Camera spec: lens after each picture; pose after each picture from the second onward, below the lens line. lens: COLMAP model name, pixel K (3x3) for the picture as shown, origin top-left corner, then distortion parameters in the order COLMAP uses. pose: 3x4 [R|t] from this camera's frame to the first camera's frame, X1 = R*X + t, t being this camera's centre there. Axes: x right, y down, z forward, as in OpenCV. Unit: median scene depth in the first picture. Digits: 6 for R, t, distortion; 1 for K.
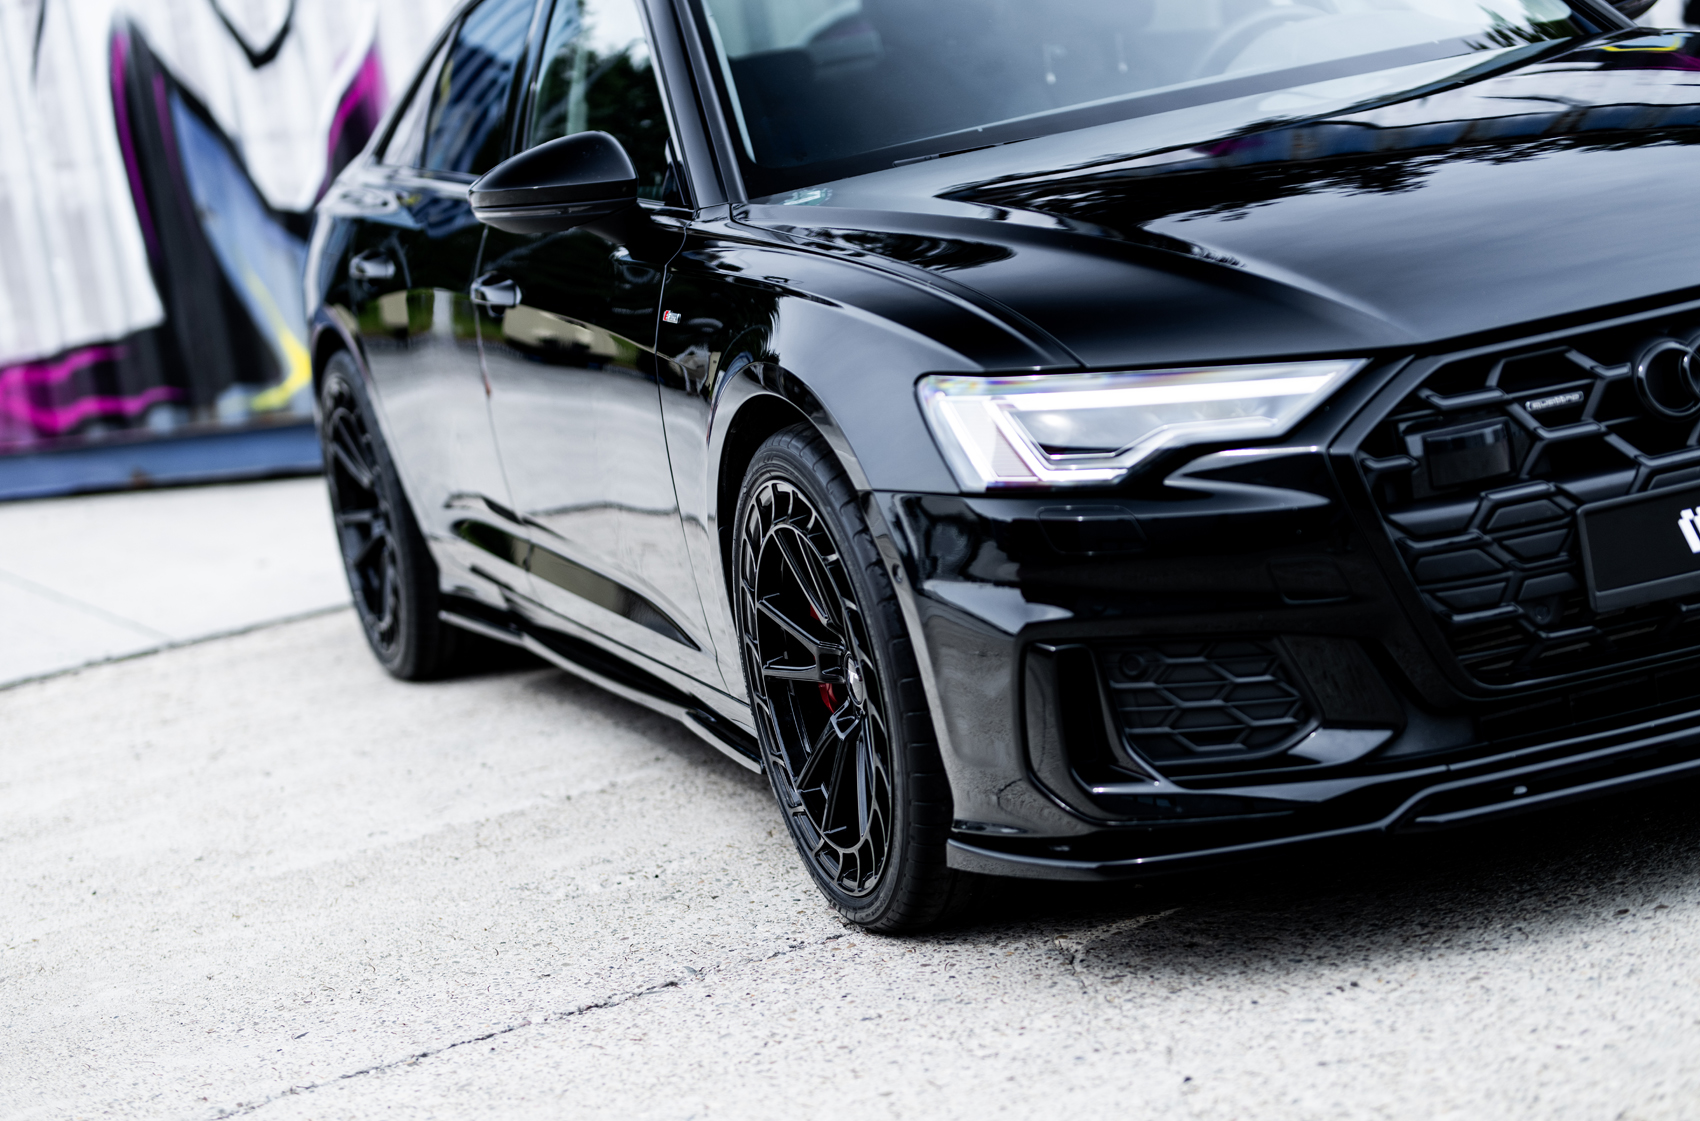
lens RADIAL K [[3988.9, 0, 850.0], [0, 3988.9, 560.5], [0, 0, 1]] dist [-0.005926, -0.268503]
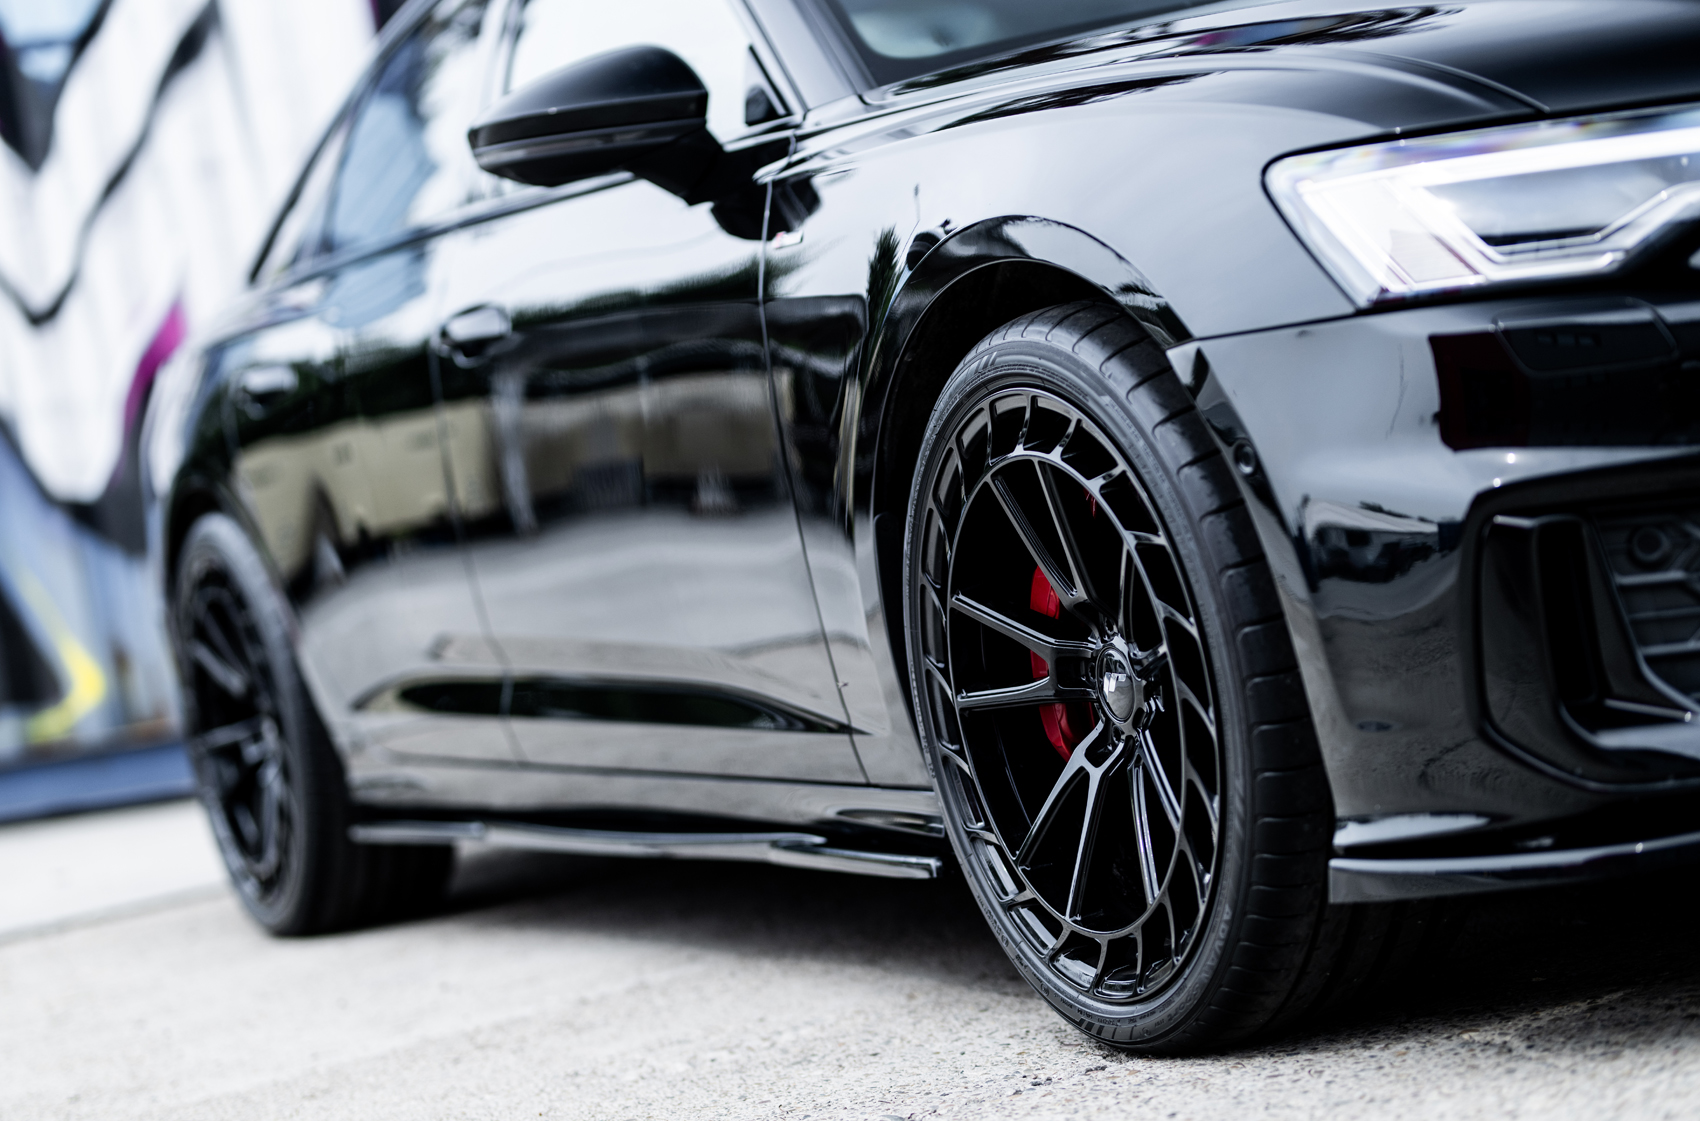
lens RADIAL K [[4017.9, 0, 850.0], [0, 4017.9, 560.5], [0, 0, 1]] dist [-0.007709, -0.178168]
pose [[0.996507, -0.017322, 0.081688, -0.101194], [0.028498, 0.990062, -0.137712, 0.103119], [-0.078490, 0.139559, 0.987098, 0.323030]]
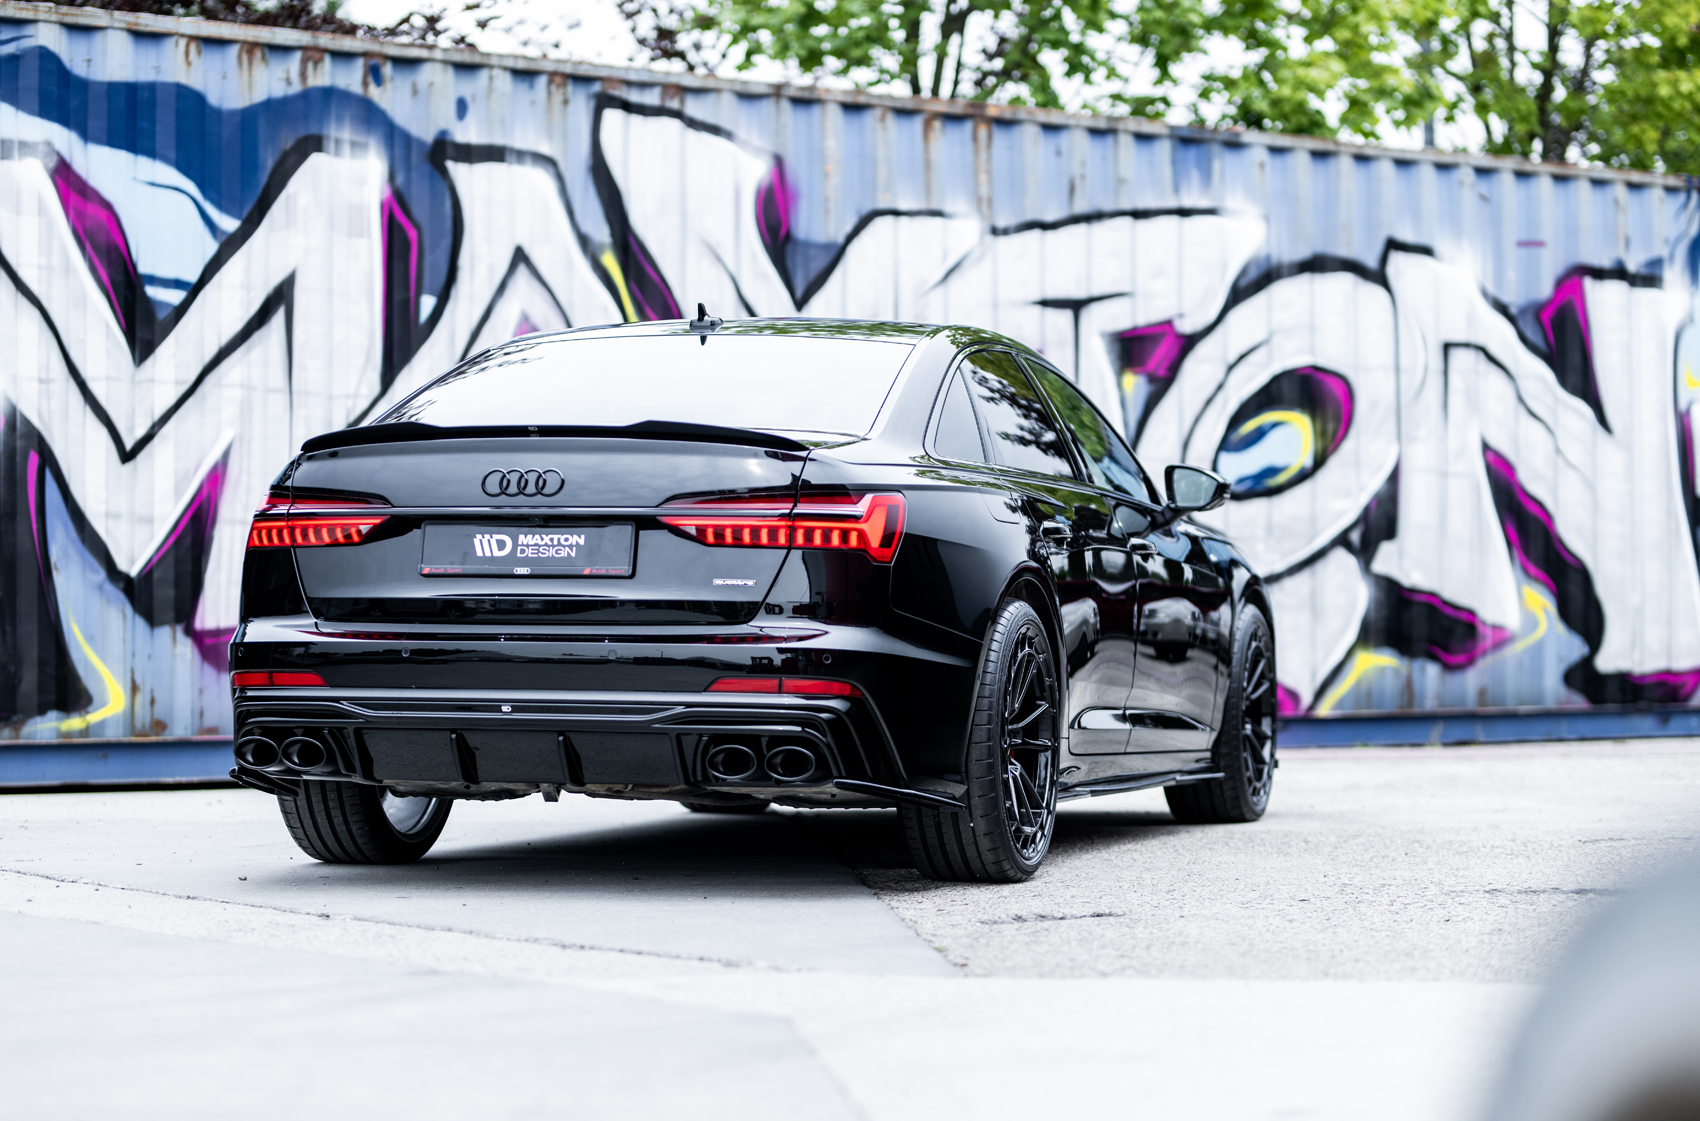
lens RADIAL K [[3988.9, 0, 850.0], [0, 3988.9, 560.5], [0, 0, 1]] dist [-0.005926, -0.268503]
pose [[0.361523, 0.184433, 0.913940, -2.652088], [0.093469, 0.968133, -0.232342, 0.487820], [-0.927666, 0.169422, 0.332763, 0.786105]]
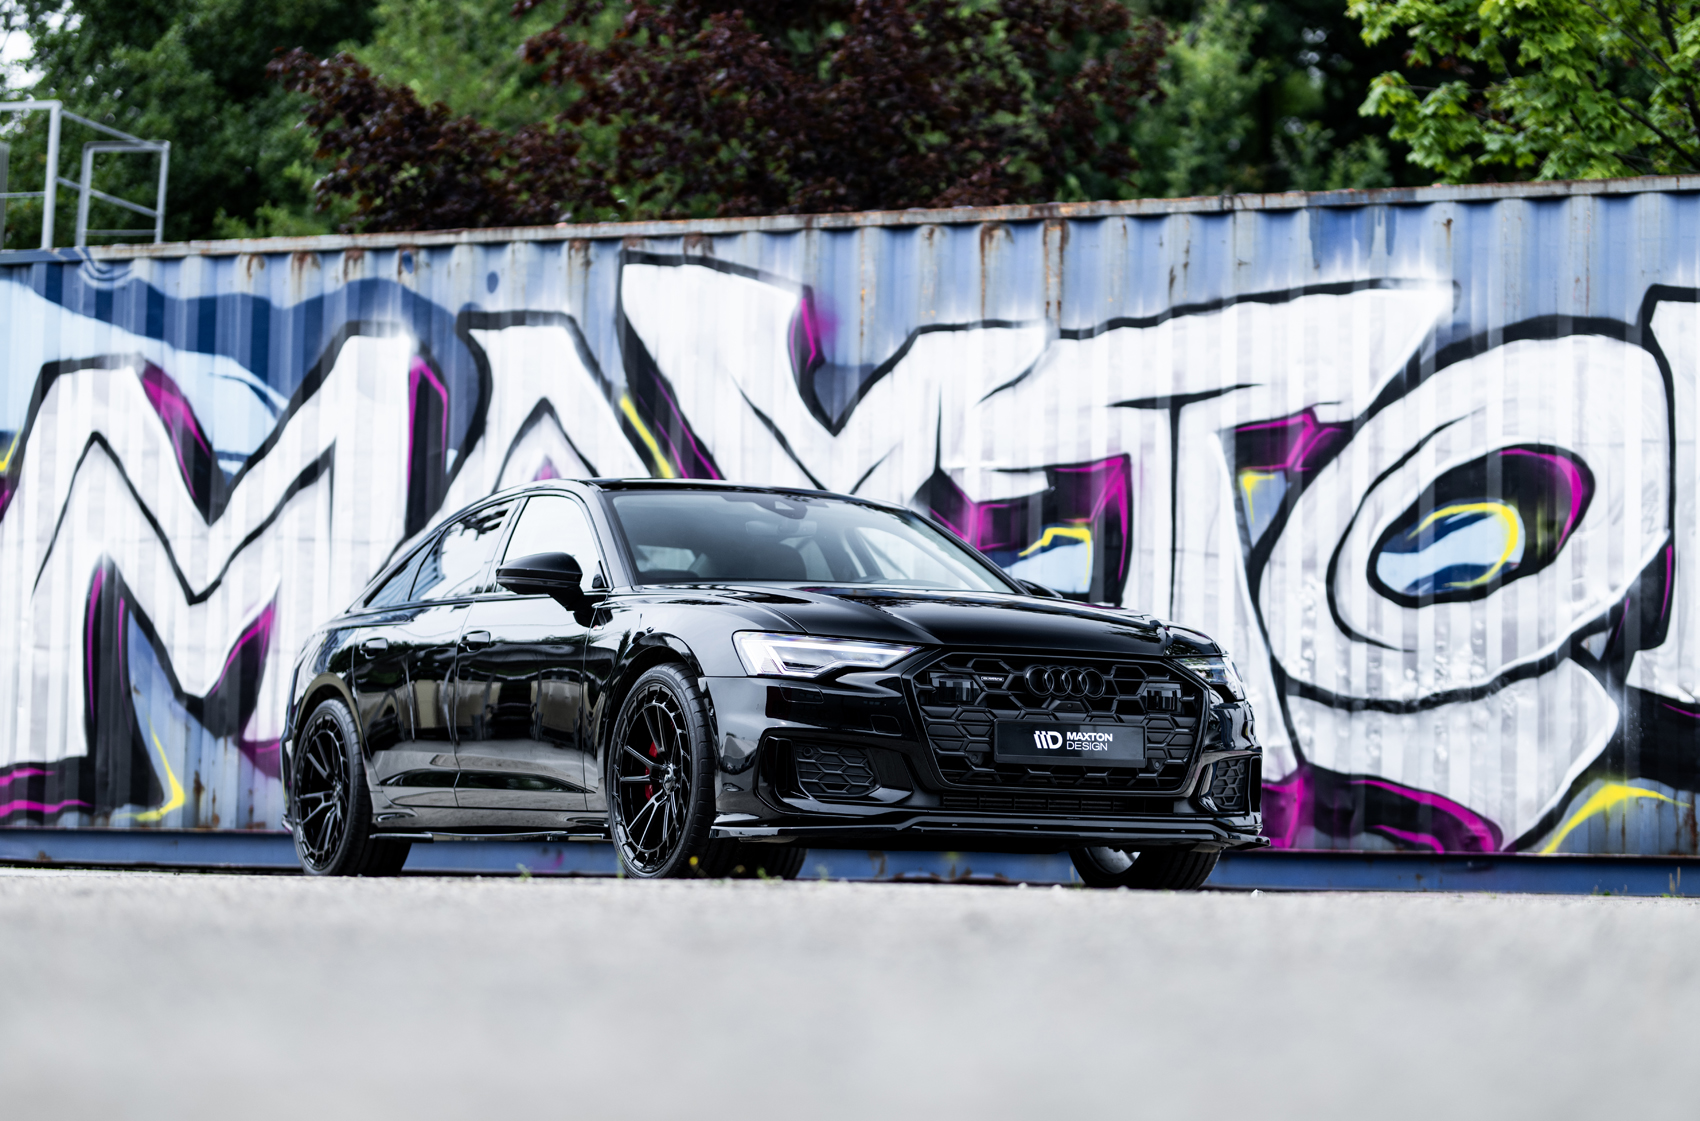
lens RADIAL K [[4017.9, 0, 850.0], [0, 4017.9, 560.5], [0, 0, 1]] dist [-0.007709, -0.178168]
pose [[0.972786, 0.196141, 0.123358, -0.205173], [-0.160426, 0.954280, -0.252218, 0.472986], [-0.167188, 0.225564, 0.959776, -1.237710]]
